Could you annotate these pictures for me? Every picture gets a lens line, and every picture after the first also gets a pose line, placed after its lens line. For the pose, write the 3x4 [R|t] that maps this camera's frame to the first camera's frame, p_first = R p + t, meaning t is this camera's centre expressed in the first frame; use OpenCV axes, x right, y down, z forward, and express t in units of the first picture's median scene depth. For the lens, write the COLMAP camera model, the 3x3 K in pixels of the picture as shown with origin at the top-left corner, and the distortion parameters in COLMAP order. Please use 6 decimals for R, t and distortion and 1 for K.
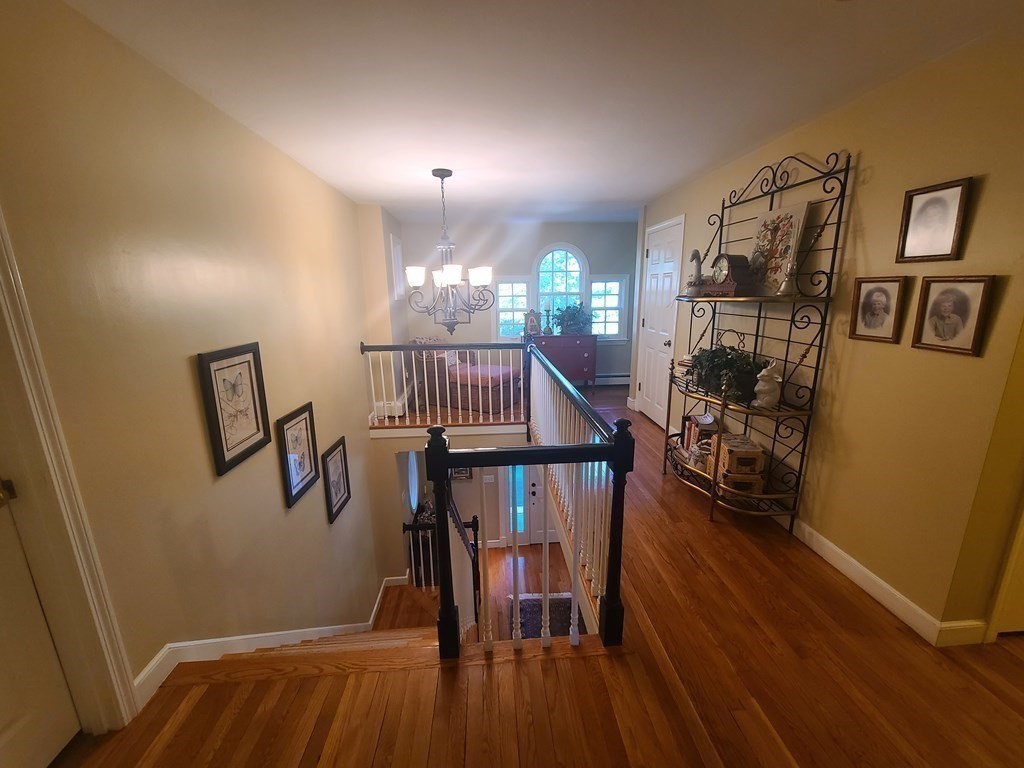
lens RADIAL K [[418.7, 0, 515.7], [0, 418.7, 389.4], [0, 0, 1]] dist [-0.003698, -0.000701]
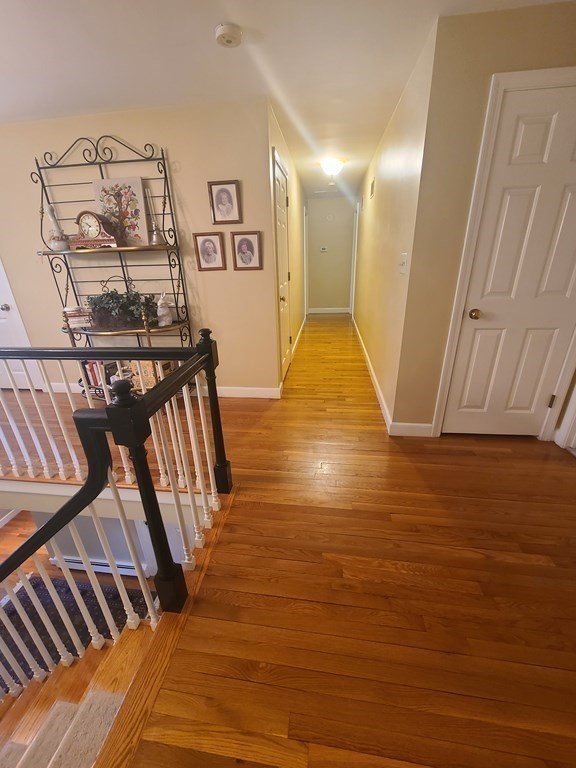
lens RADIAL K [[314.0, 0, 288.0], [0, 314.0, 384.0], [0, 0, 1]] dist [-0.003698, -0.000701]
pose [[0.202027, -0.374657, 0.904885, -0.440918], [0.259295, 0.911428, 0.319475, -0.013978], [-0.944432, 0.170089, 0.281280, 0.341473]]
